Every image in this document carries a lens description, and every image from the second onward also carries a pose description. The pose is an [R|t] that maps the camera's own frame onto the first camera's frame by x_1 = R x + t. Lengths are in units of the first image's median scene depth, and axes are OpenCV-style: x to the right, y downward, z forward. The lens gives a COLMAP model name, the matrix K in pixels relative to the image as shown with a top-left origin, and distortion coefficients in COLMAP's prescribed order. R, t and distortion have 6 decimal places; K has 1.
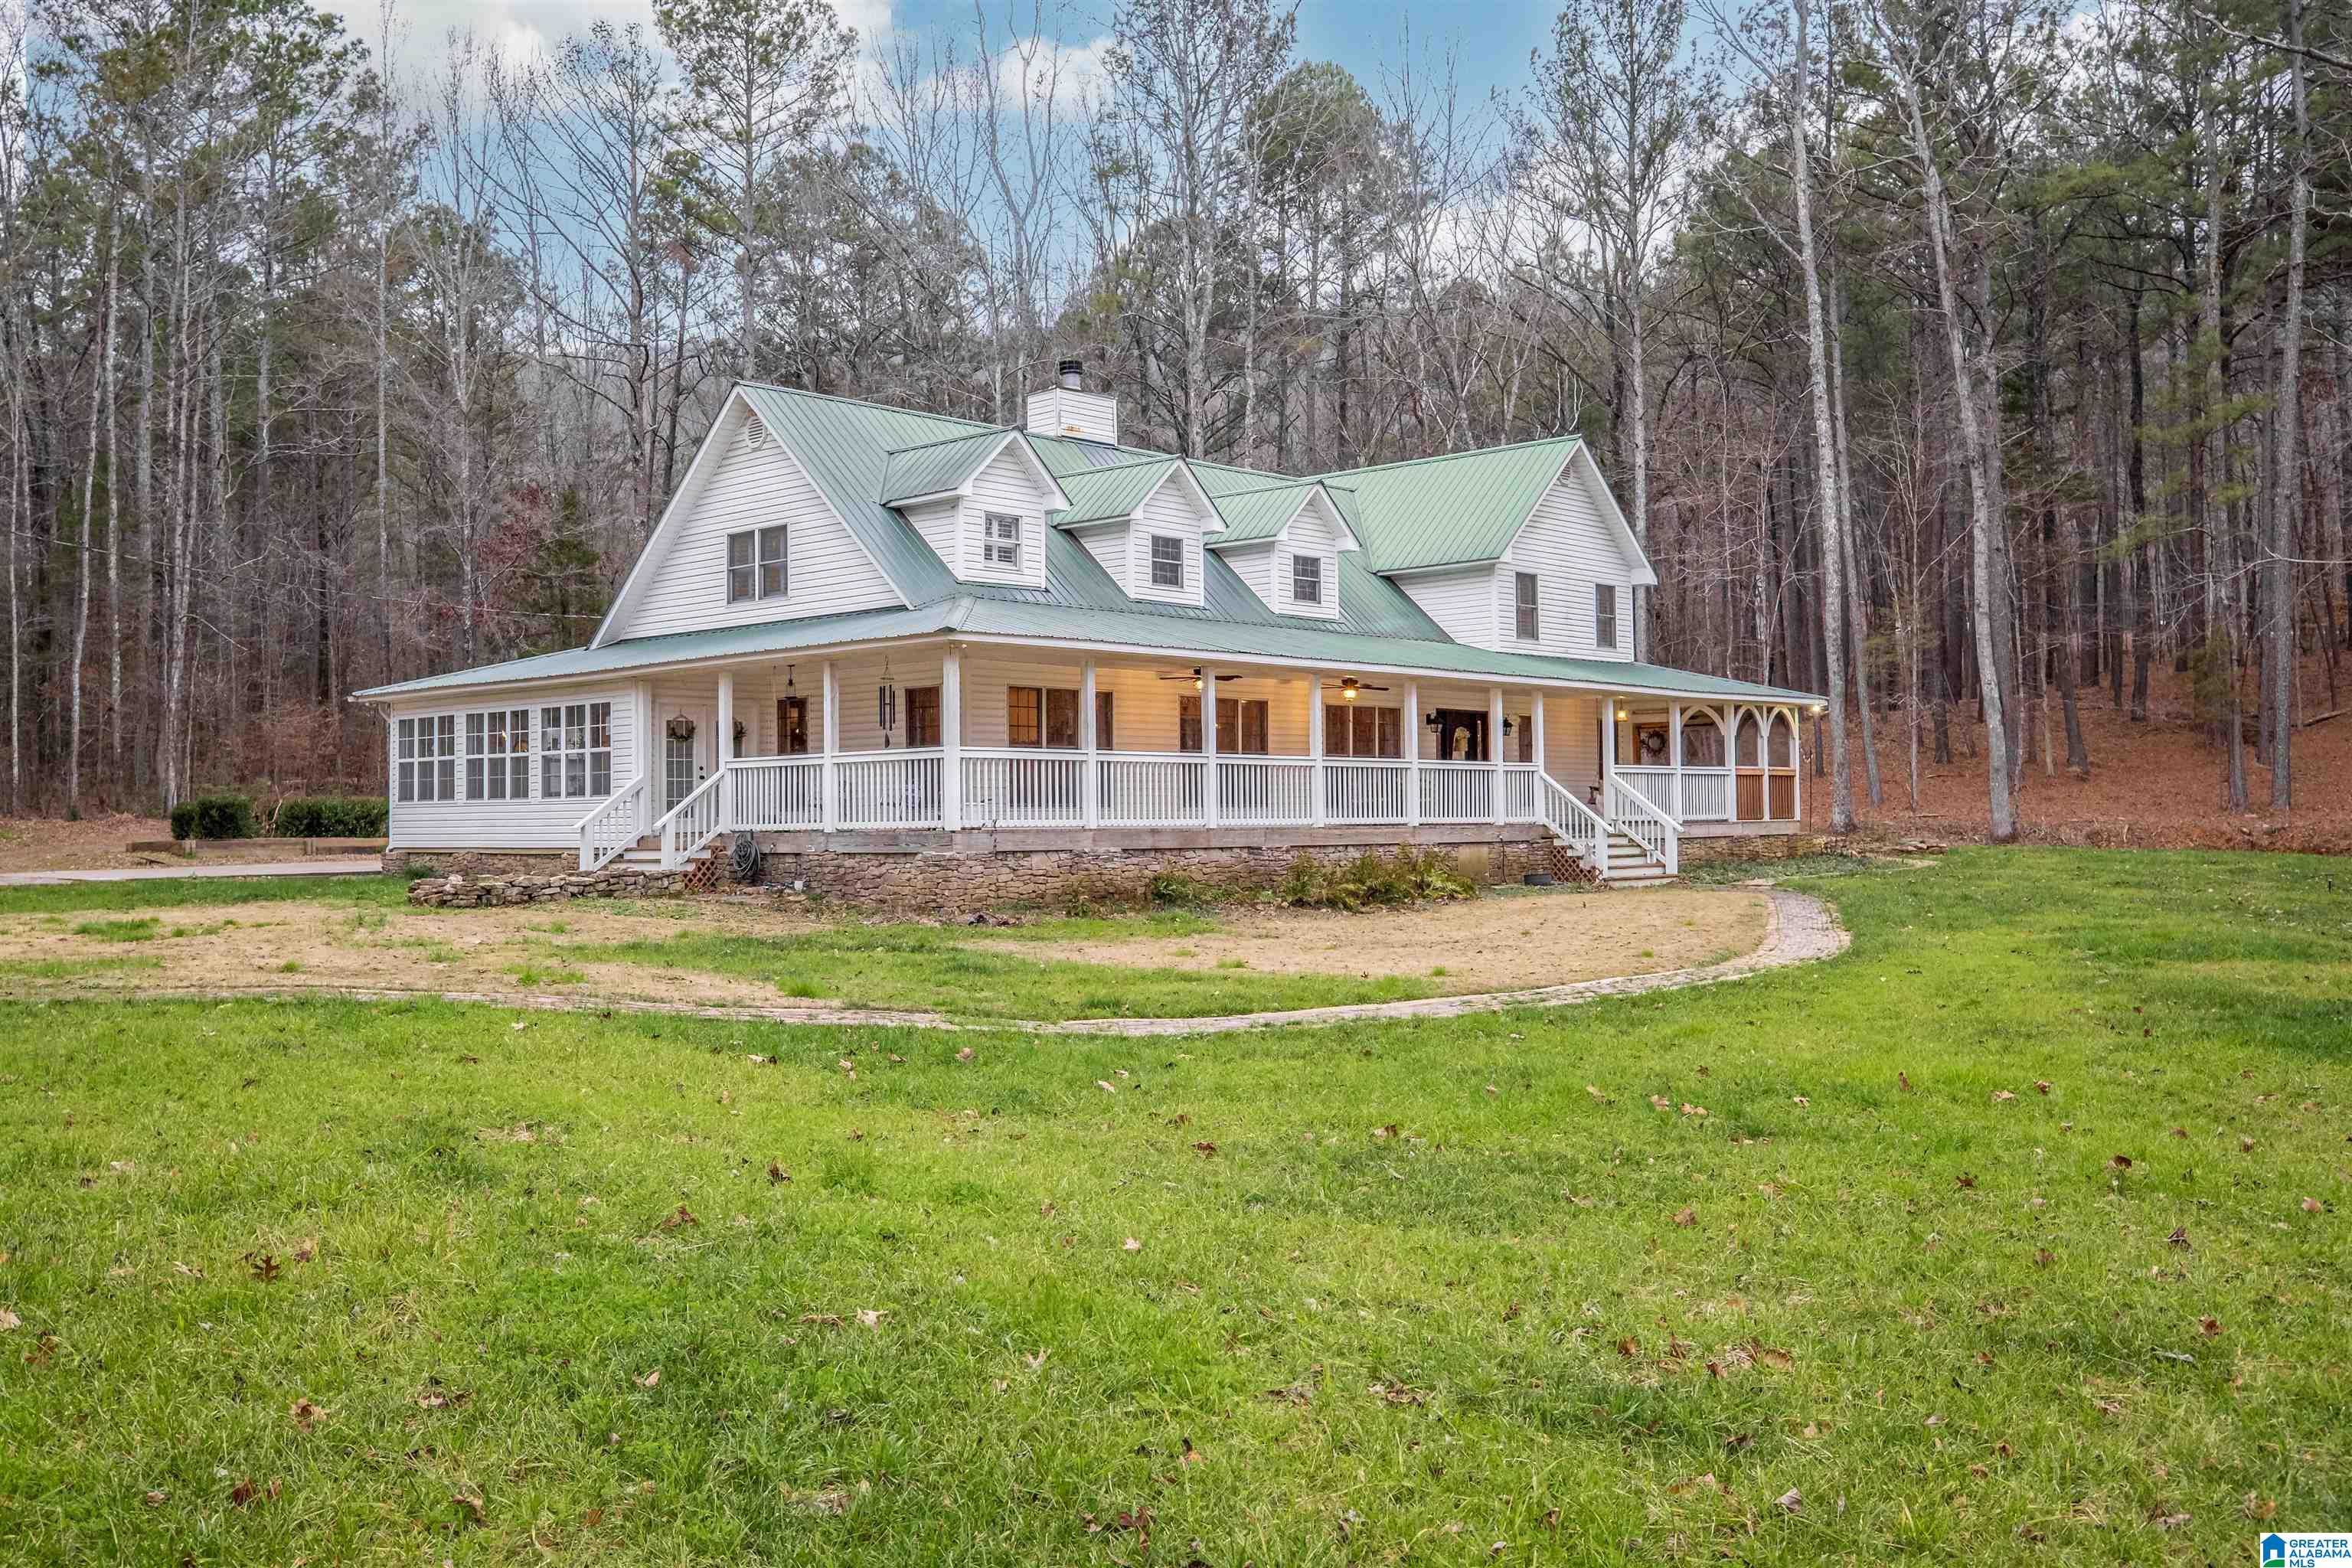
lens RADIAL K [[2099.7, 0, 1154.9], [0, 2099.7, 762.1], [0, 0, 1]] dist [0.006006, 0.001186]
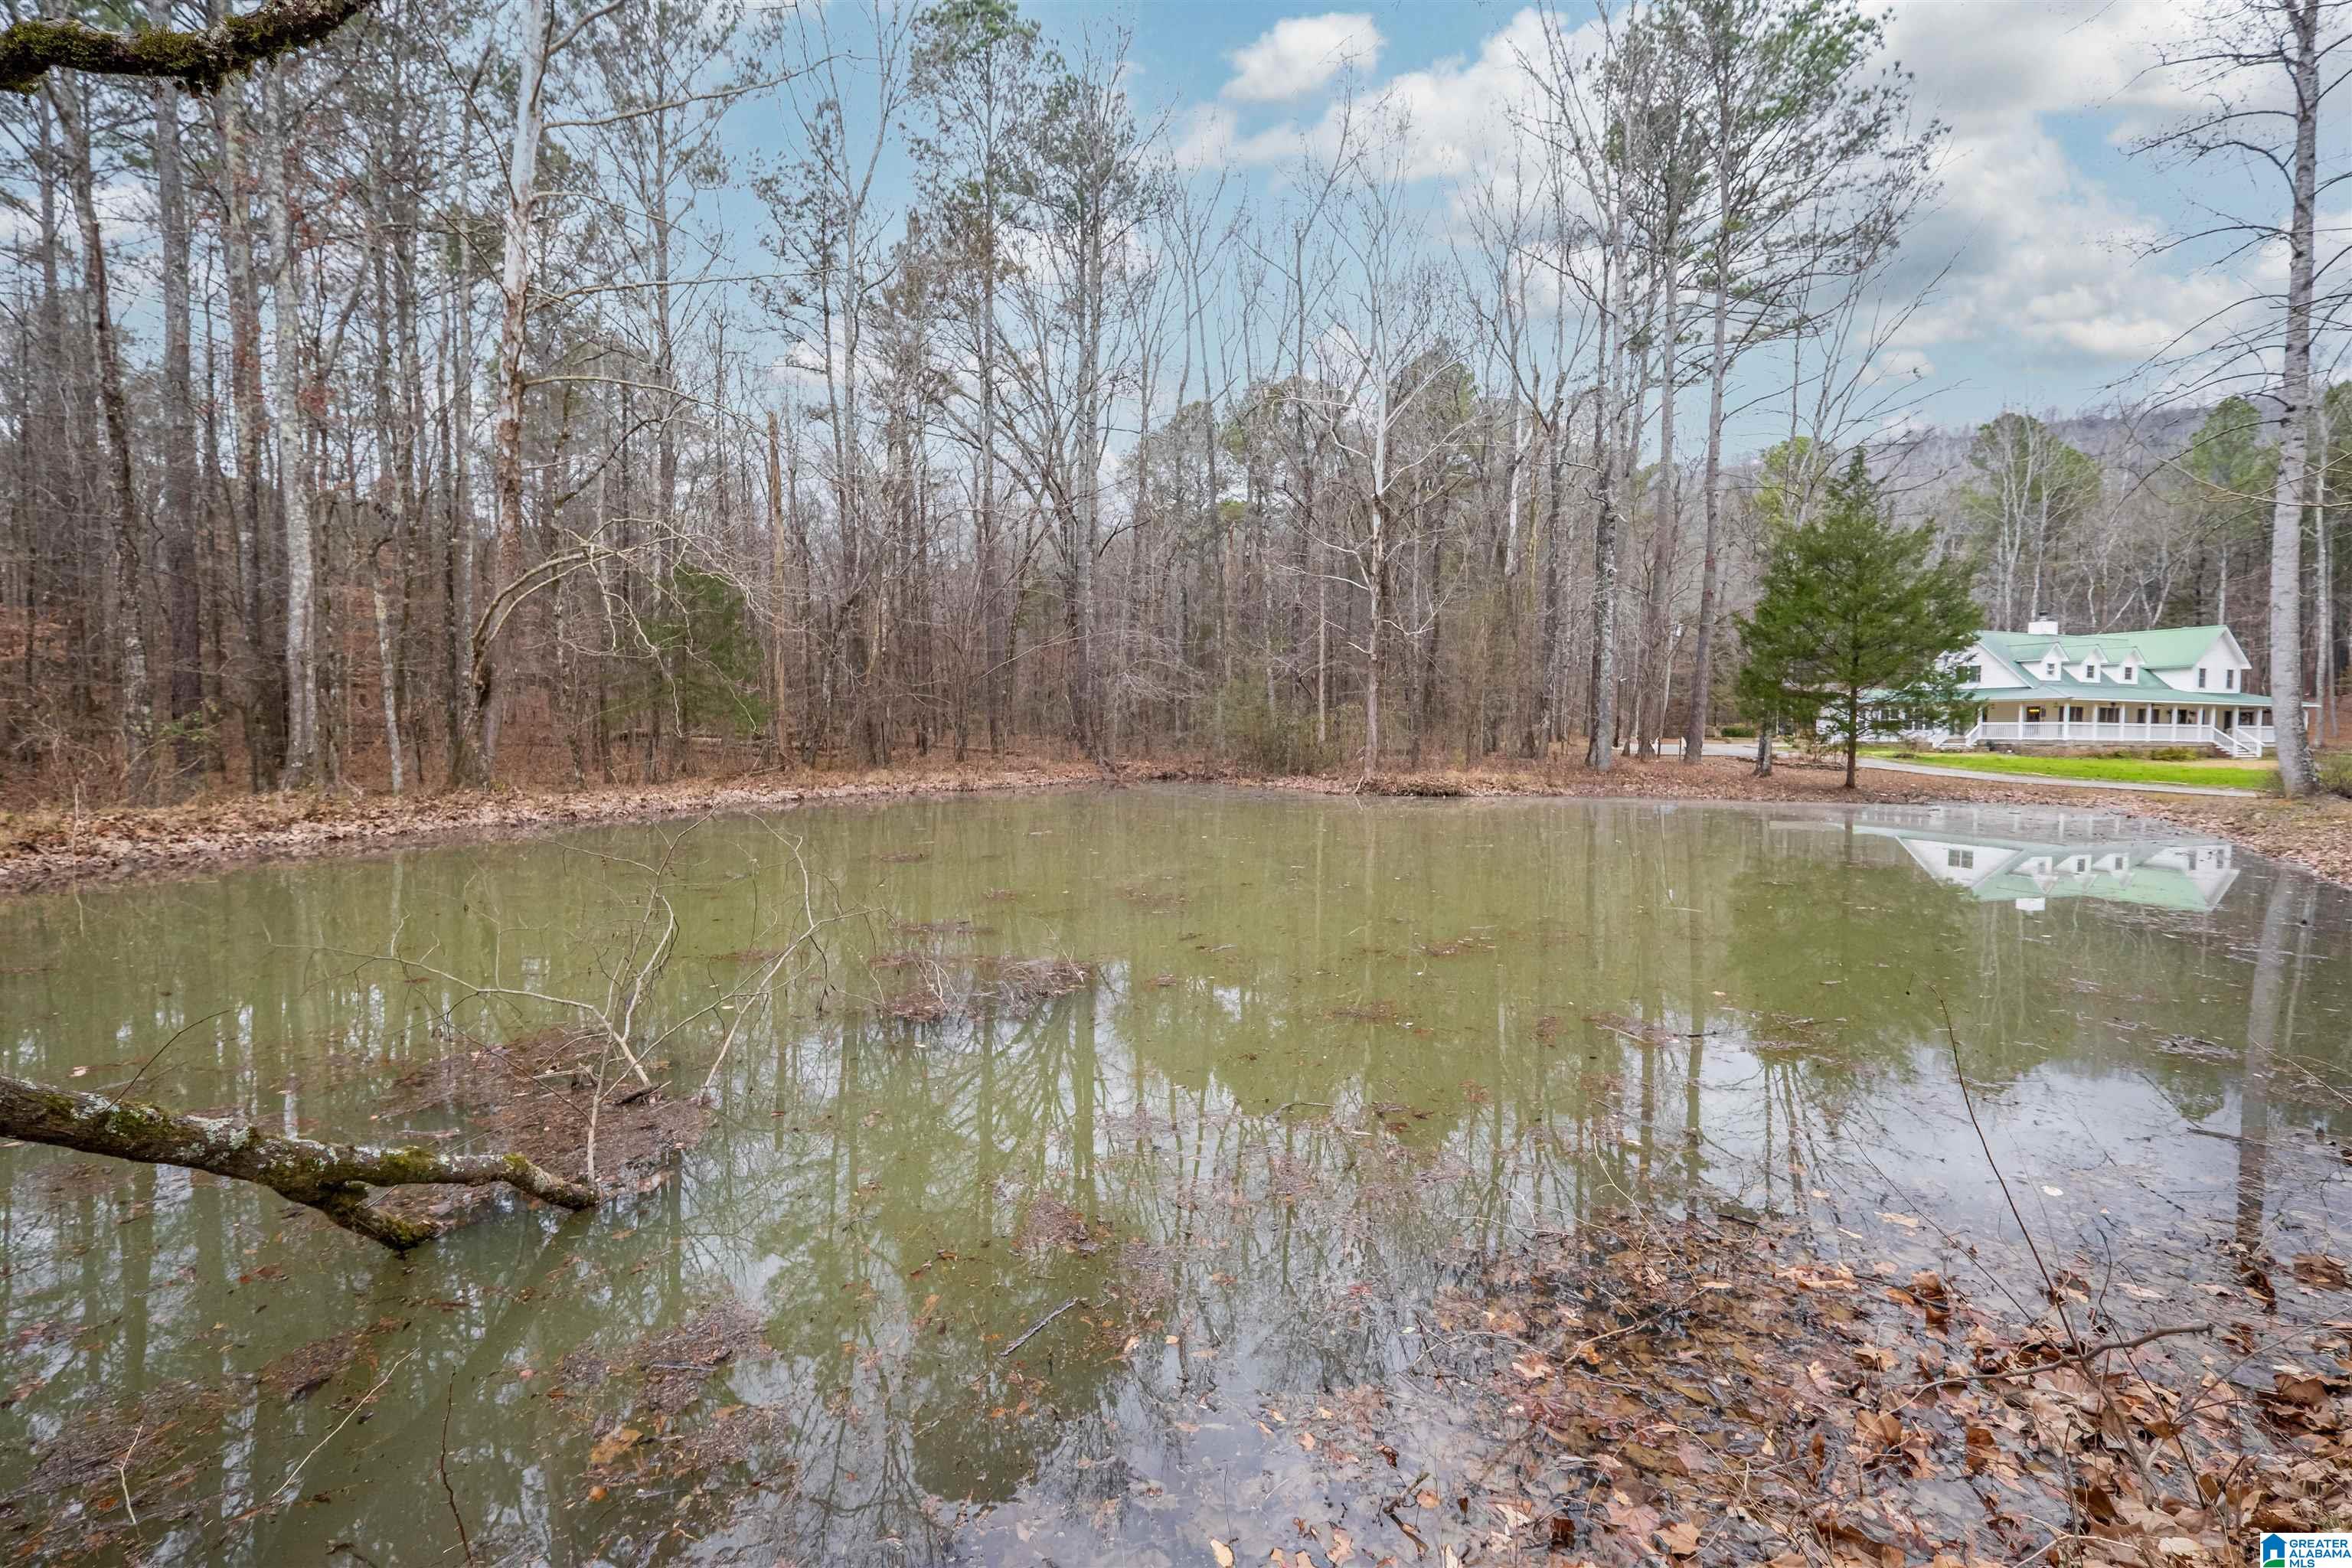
lens RADIAL K [[1034.8, 0, 1176.5], [0, 1034.8, 776.4], [0, 0, 1]] dist [0.000224, -0.000051]
pose [[0.877218, 0.045483, -0.477932, -0.563976], [-0.008315, 0.996792, 0.079600, -0.041260], [0.480020, -0.065853, 0.874783, -1.527431]]
